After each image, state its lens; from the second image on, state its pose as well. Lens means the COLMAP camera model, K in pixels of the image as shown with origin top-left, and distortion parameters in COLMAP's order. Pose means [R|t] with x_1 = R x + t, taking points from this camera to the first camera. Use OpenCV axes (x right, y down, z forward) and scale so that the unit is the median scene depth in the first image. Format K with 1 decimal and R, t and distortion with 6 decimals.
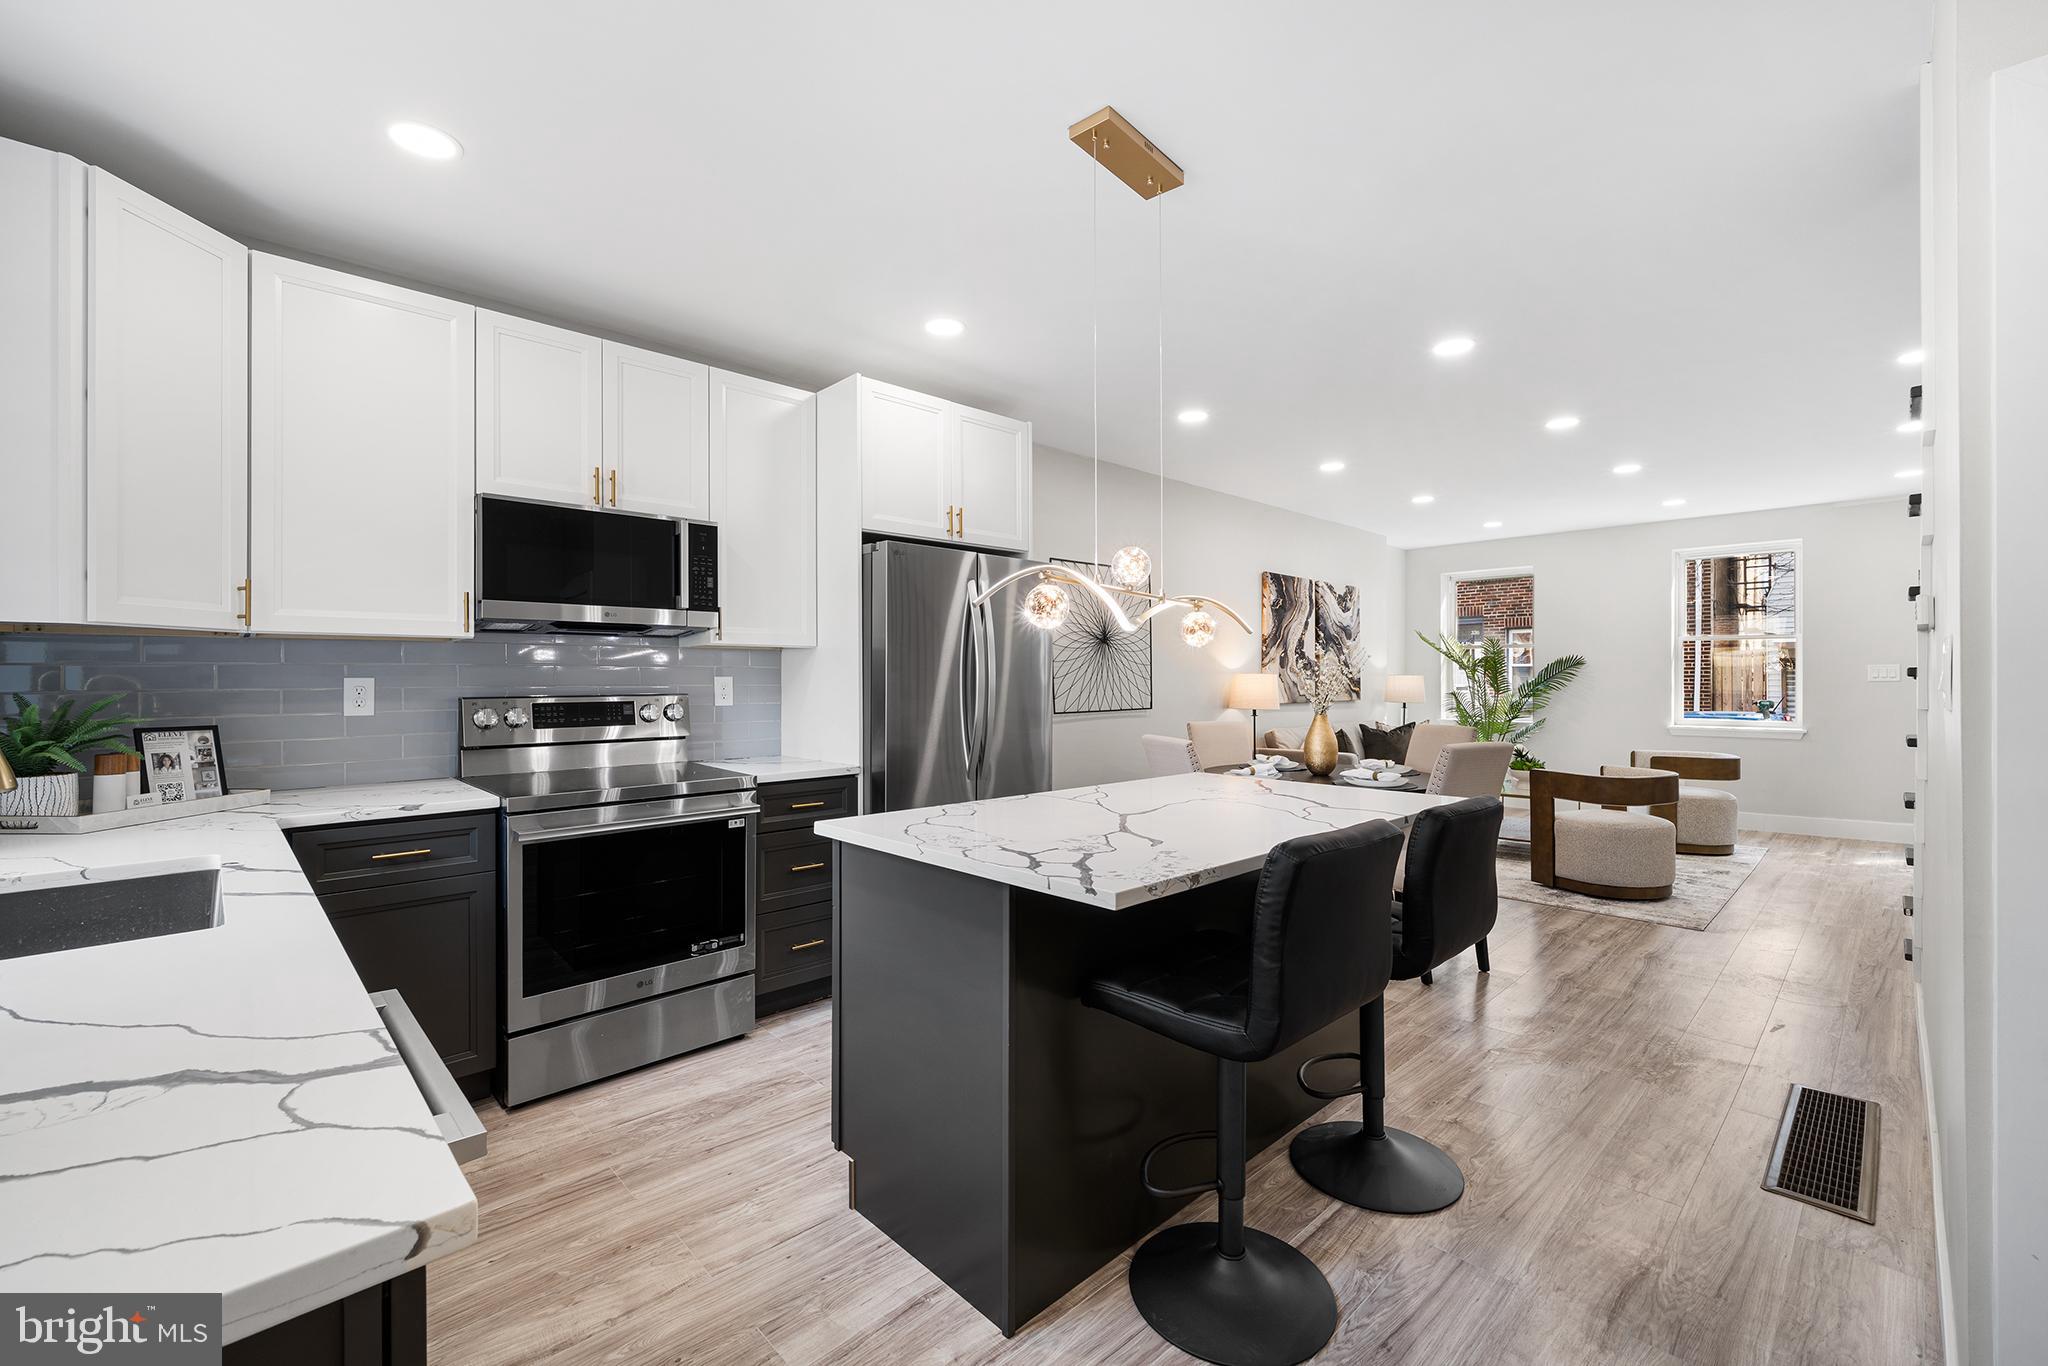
lens RADIAL K [[838.4, 0, 1046.5], [0, 838.4, 682.5], [0, 0, 1]] dist [0.001000, -0.001449]
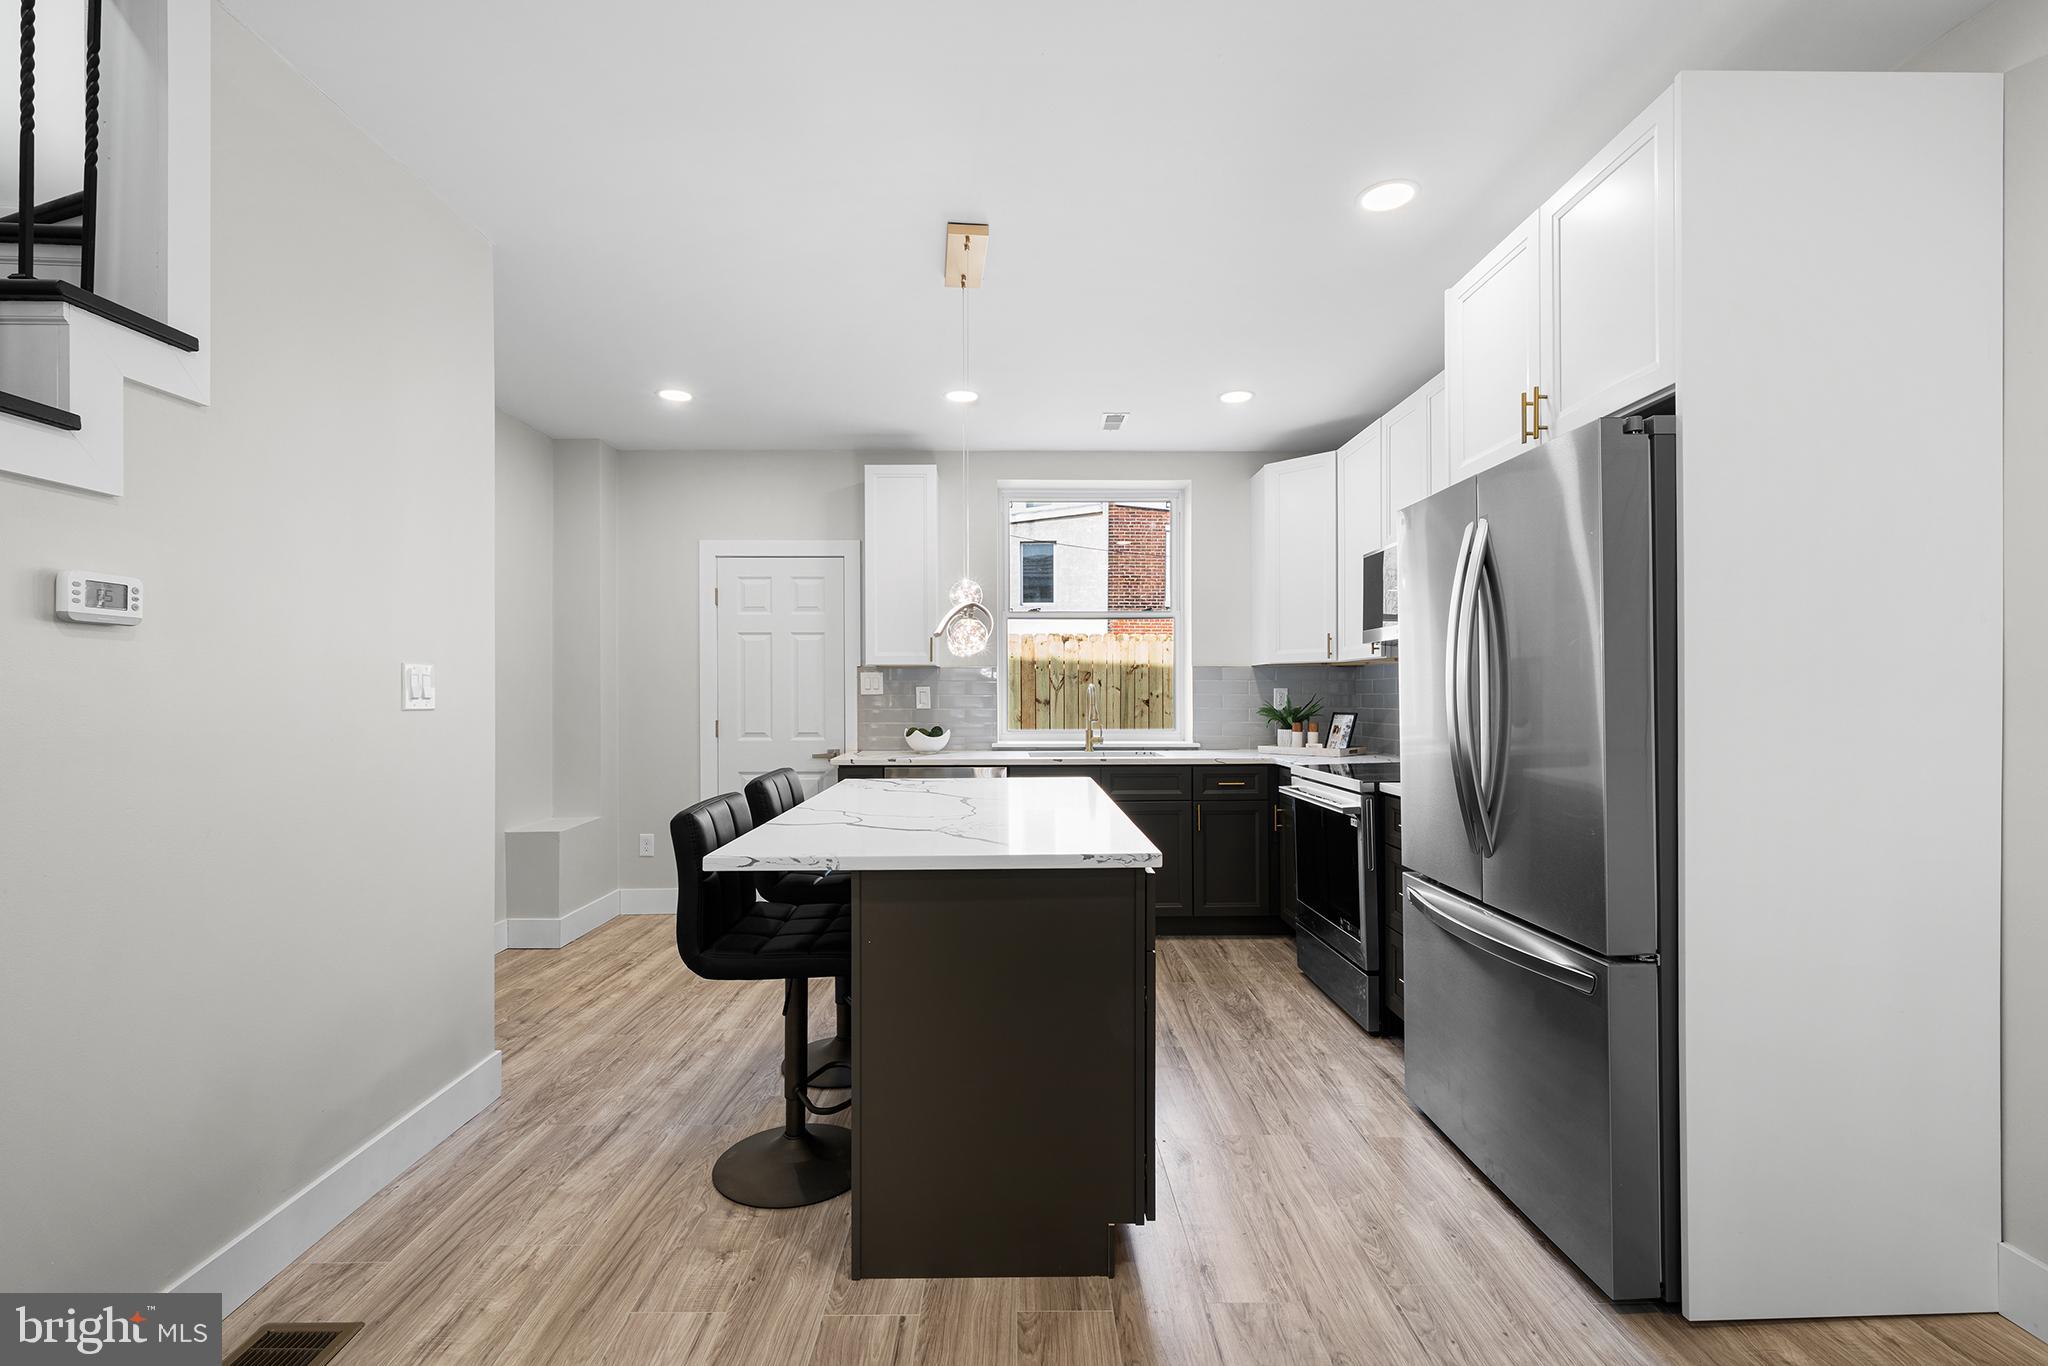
lens RADIAL K [[888.8, 0, 1002.1], [0, 888.8, 695.8], [0, 0, 1]] dist [0.000614, -0.000937]
pose [[-0.711696, 0.012906, -0.702370, 0.312191], [0.009863, 0.999916, 0.008380, -0.003155], [0.702419, -0.000963, -0.711763, 0.630143]]
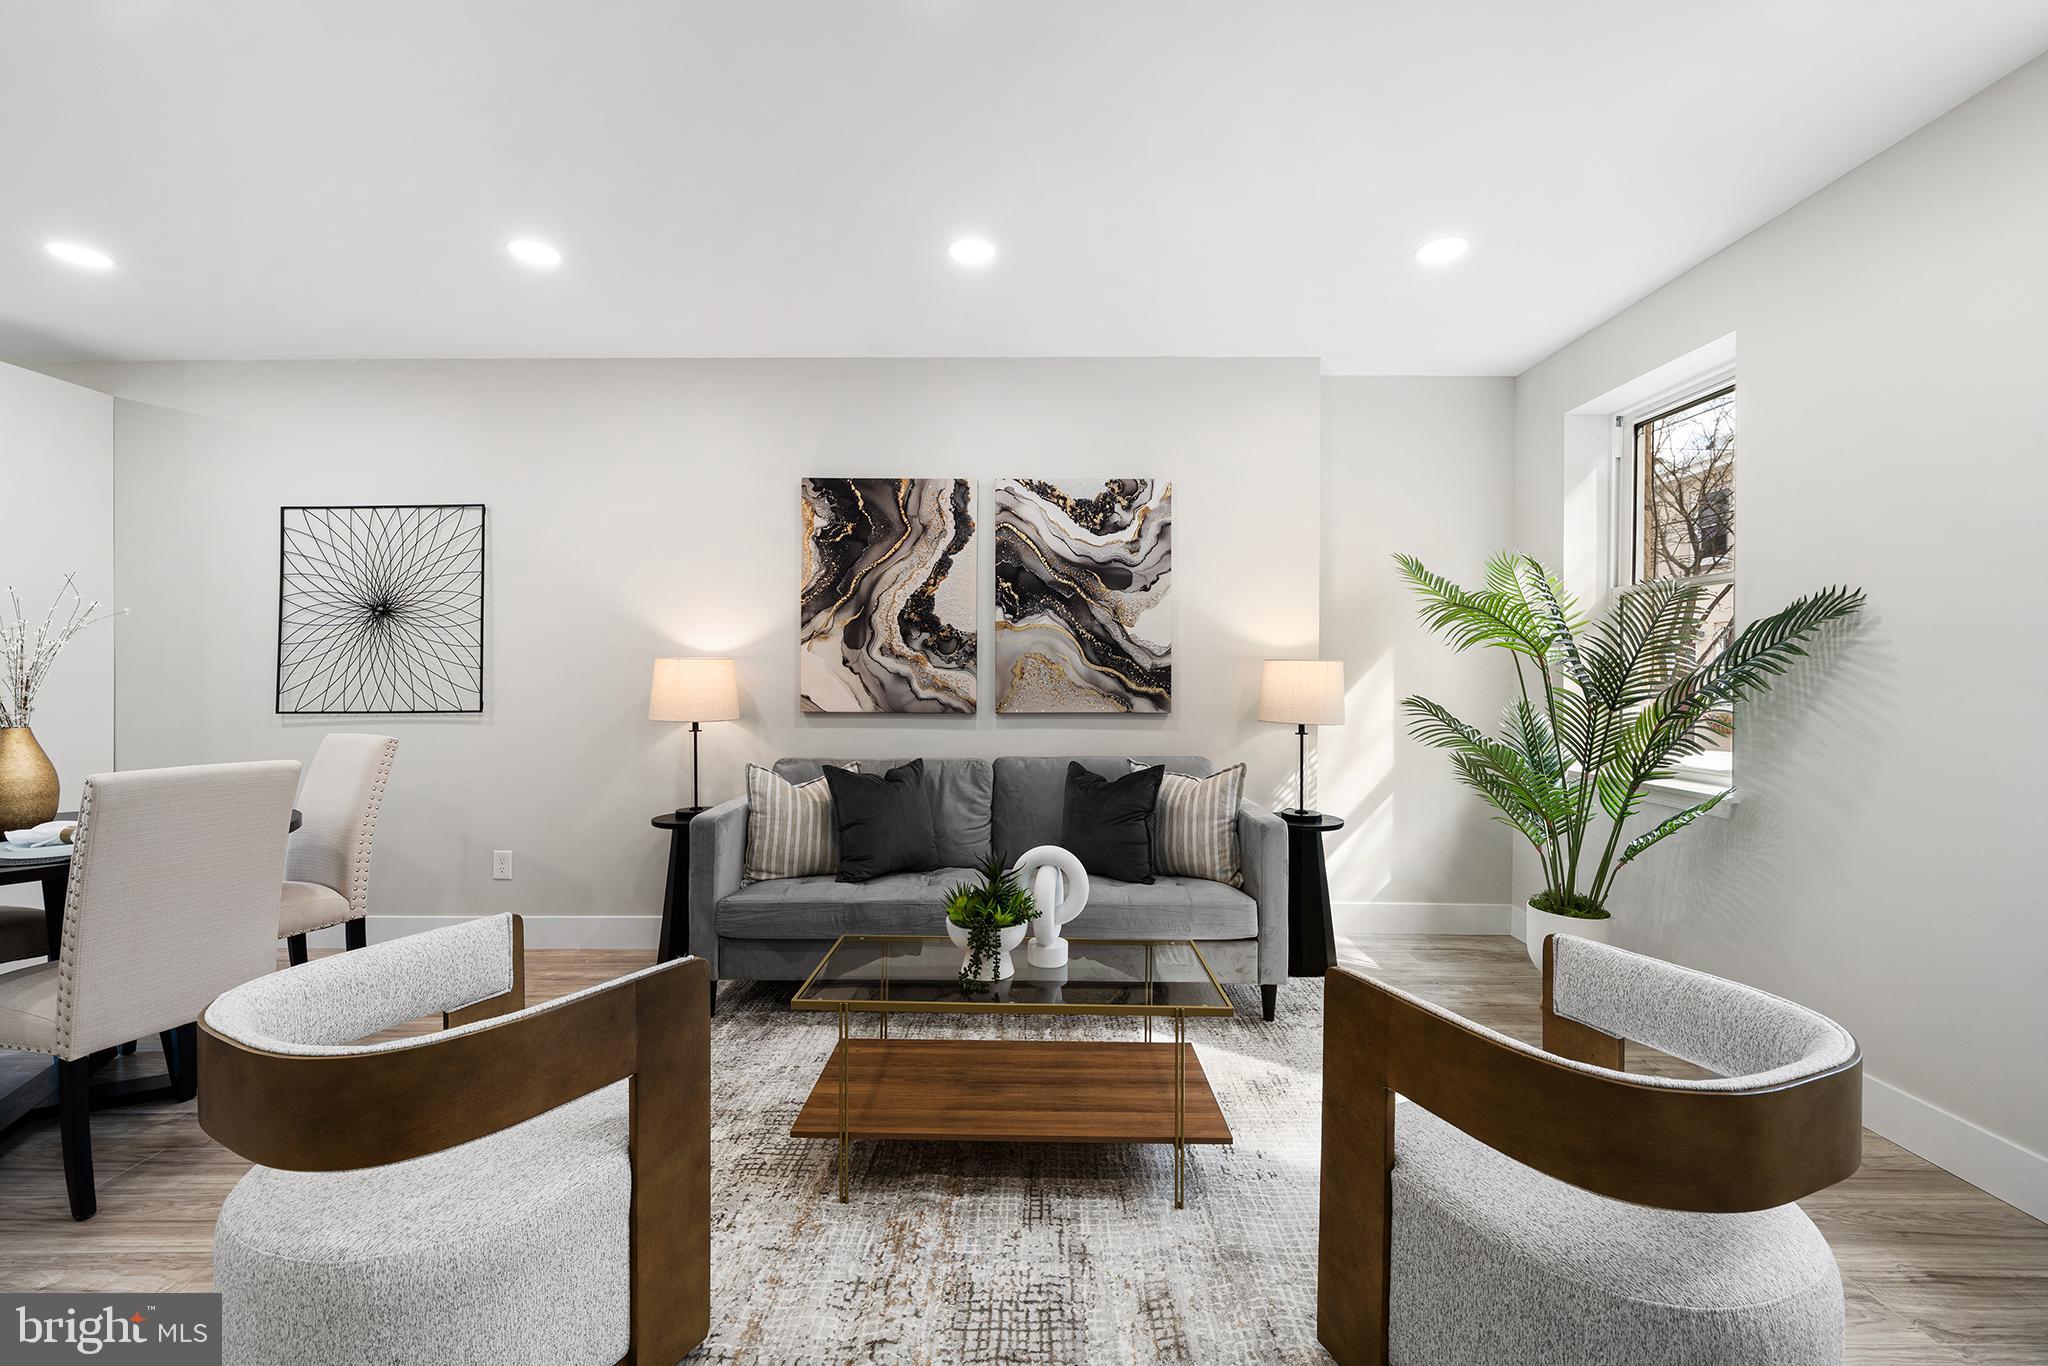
lens RADIAL K [[838.4, 0, 1036.8], [0, 838.4, 694.3], [0, 0, 1]] dist [0.001000, -0.001449]
pose [[0.714016, 0.014621, -0.699976, 0.740797], [-0.004750, 0.999860, 0.016040, 0.003201], [0.700113, -0.008128, 0.713986, 0.679210]]
